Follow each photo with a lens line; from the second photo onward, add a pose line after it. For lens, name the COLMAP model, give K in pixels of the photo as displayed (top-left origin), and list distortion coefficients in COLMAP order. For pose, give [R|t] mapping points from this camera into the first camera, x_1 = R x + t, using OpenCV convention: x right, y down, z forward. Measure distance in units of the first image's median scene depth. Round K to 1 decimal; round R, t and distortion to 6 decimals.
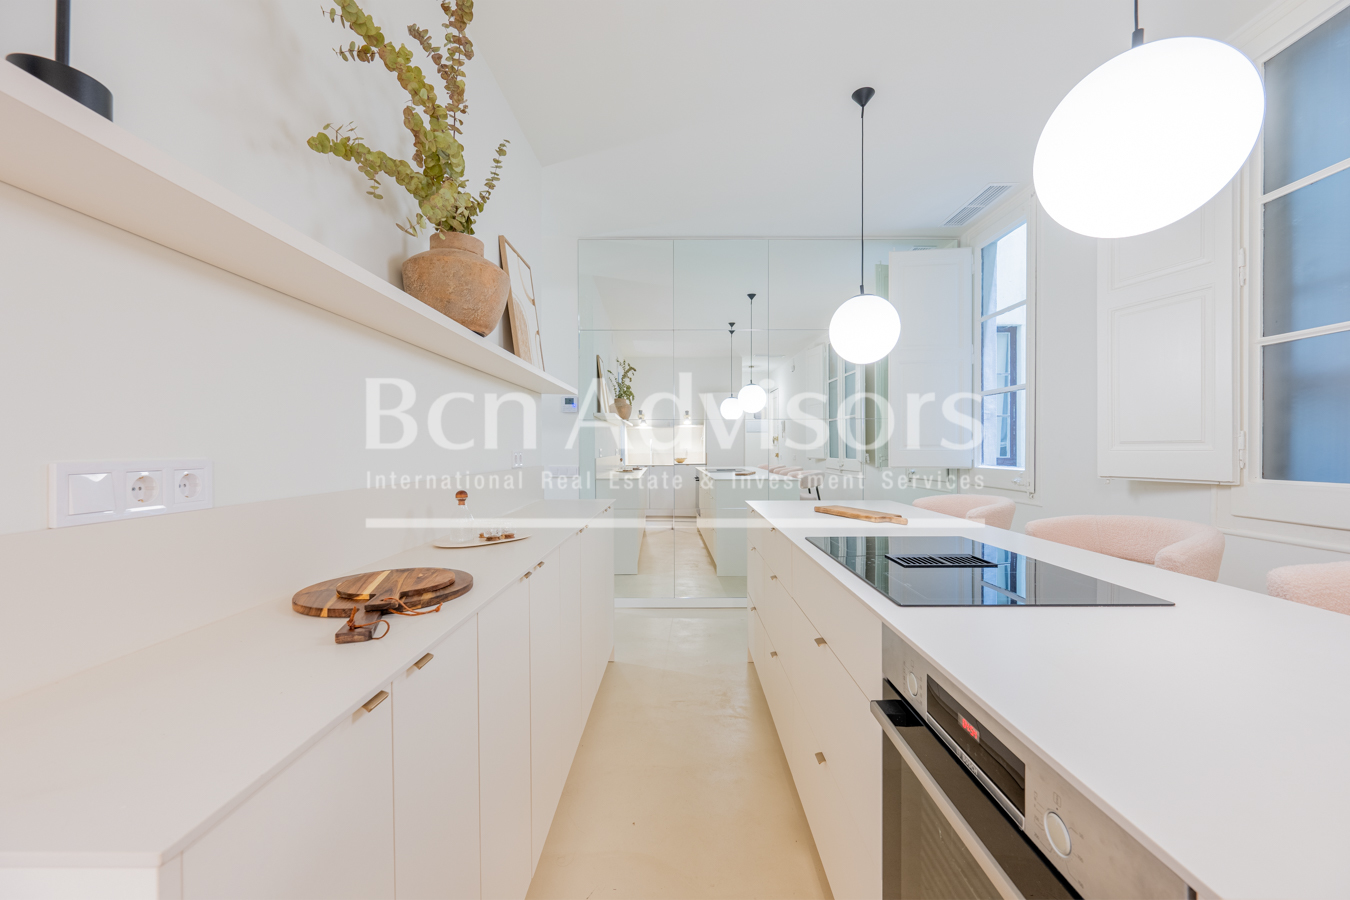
lens RADIAL K [[537.9, 0, 672.8], [0, 537.9, 450.2], [0, 0, 1]] dist [-0.000615, 0.000494]
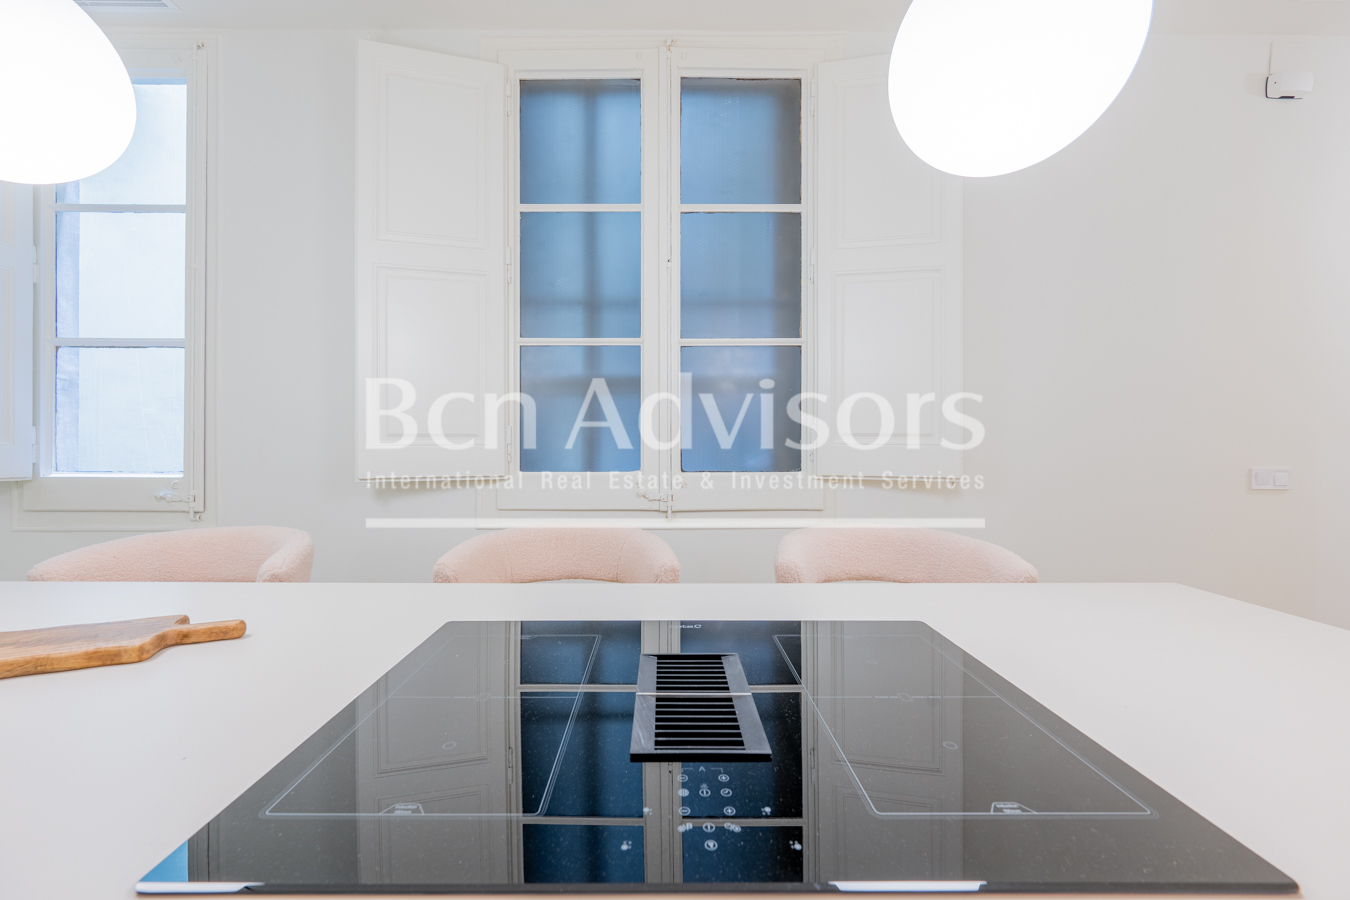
lens RADIAL K [[537.9, 0, 664.2], [0, 537.9, 440.0], [0, 0, 1]] dist [-0.000615, 0.000494]
pose [[-0.011835, 0.009518, 0.999885, 0.029196], [0.001111, 0.999954, -0.009505, 0.000897], [-0.999929, 0.000998, -0.011845, 0.536015]]
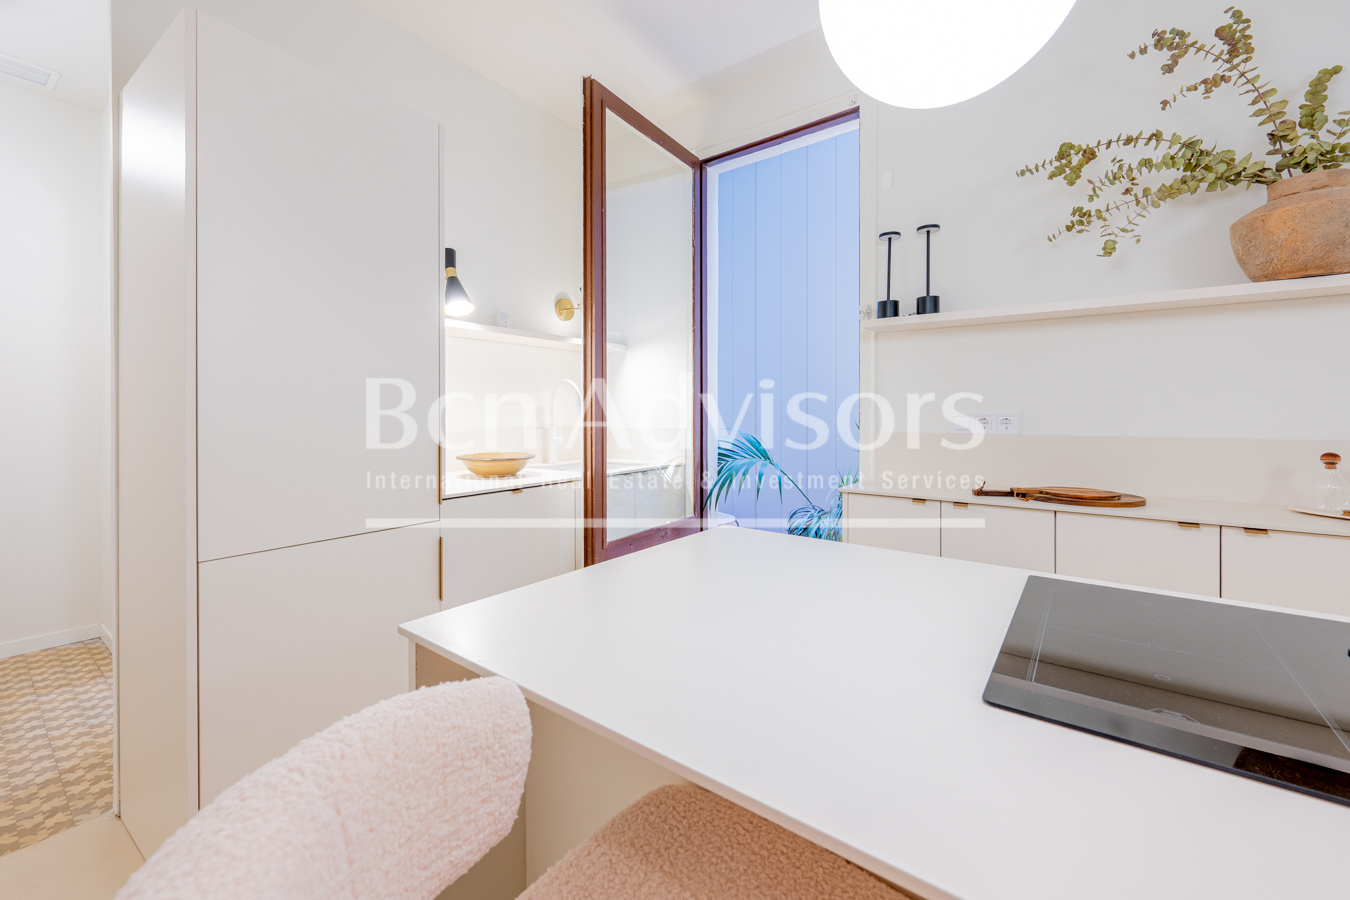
lens RADIAL K [[537.9, 0, 651.9], [0, 537.9, 412.4], [0, 0, 1]] dist [-0.000615, 0.000494]
pose [[-0.594573, 0.007484, -0.804007, 0.581663], [0.004458, 0.999972, 0.006011, -0.000393], [0.804029, -0.000011, -0.594590, 0.372618]]
